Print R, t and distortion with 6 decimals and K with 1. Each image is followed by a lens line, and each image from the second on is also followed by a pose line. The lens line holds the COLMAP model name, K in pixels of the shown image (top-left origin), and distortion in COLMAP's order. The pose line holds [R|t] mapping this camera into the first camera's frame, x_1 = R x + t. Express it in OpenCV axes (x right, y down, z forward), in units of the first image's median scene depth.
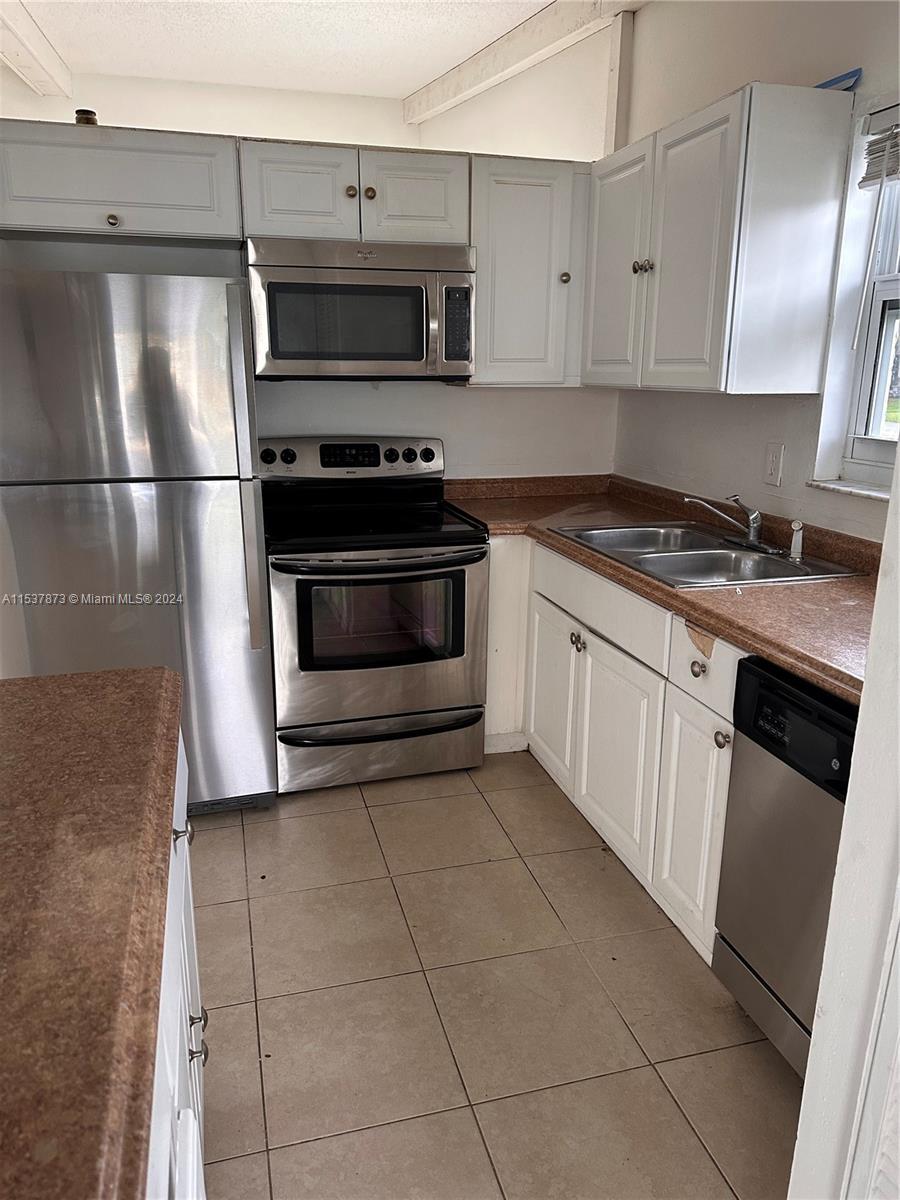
lens RADIAL K [[845.8, 0, 449.0], [0, 845.8, 603.5], [0, 0, 1]] dist [0.021020, -0.004706]
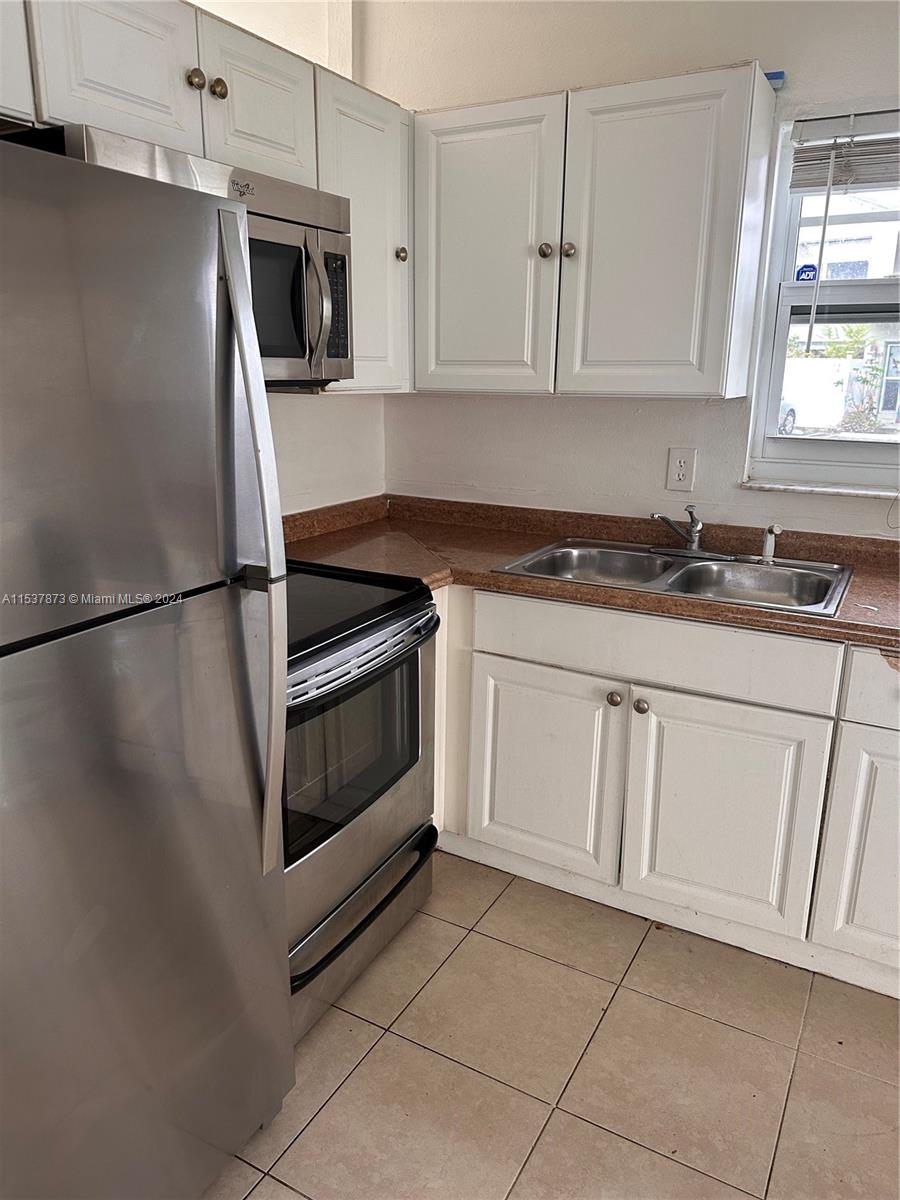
lens RADIAL K [[845.8, 0, 448.2], [0, 845.8, 596.9], [0, 0, 1]] dist [0.021020, -0.004706]
pose [[0.707949, -0.186202, 0.681276, -0.459869], [0.186176, 0.979703, 0.074301, -0.133722], [-0.681283, 0.074236, 0.728247, 0.456472]]
